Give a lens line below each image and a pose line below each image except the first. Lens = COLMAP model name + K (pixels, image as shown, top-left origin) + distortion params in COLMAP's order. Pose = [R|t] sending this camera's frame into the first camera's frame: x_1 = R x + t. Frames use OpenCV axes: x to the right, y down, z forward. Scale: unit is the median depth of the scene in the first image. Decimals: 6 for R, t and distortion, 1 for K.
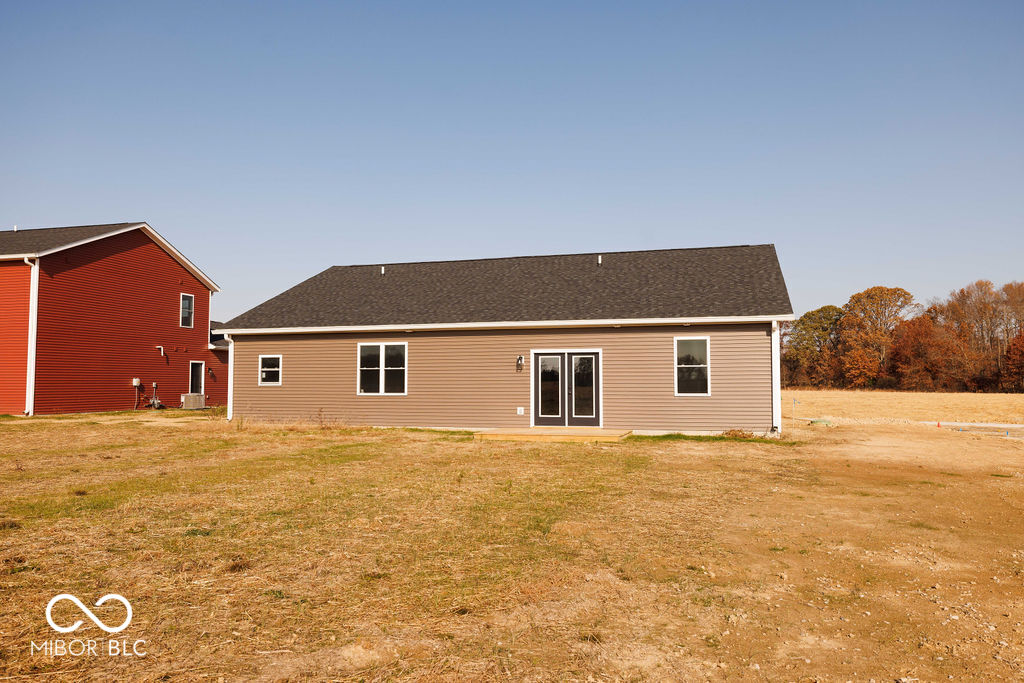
lens RADIAL K [[747.6, 0, 511.9], [0, 747.6, 342.0], [0, 0, 1]] dist [0.001562, 0.001235]
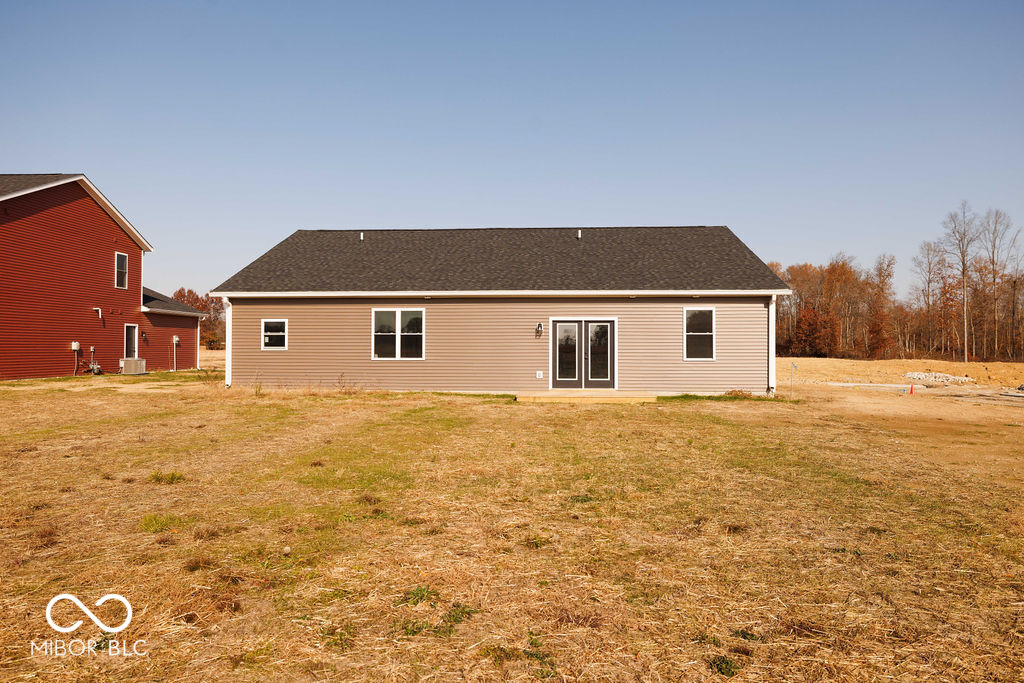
lens RADIAL K [[700.1, 0, 512.0], [0, 700.1, 341.1], [0, 0, 1]] dist [0.005679, 0.000828]
pose [[0.975954, 0.005050, 0.217917, -0.230434], [-0.014891, 0.998941, 0.043542, 0.001661], [-0.217466, -0.045740, 0.974996, 0.036858]]
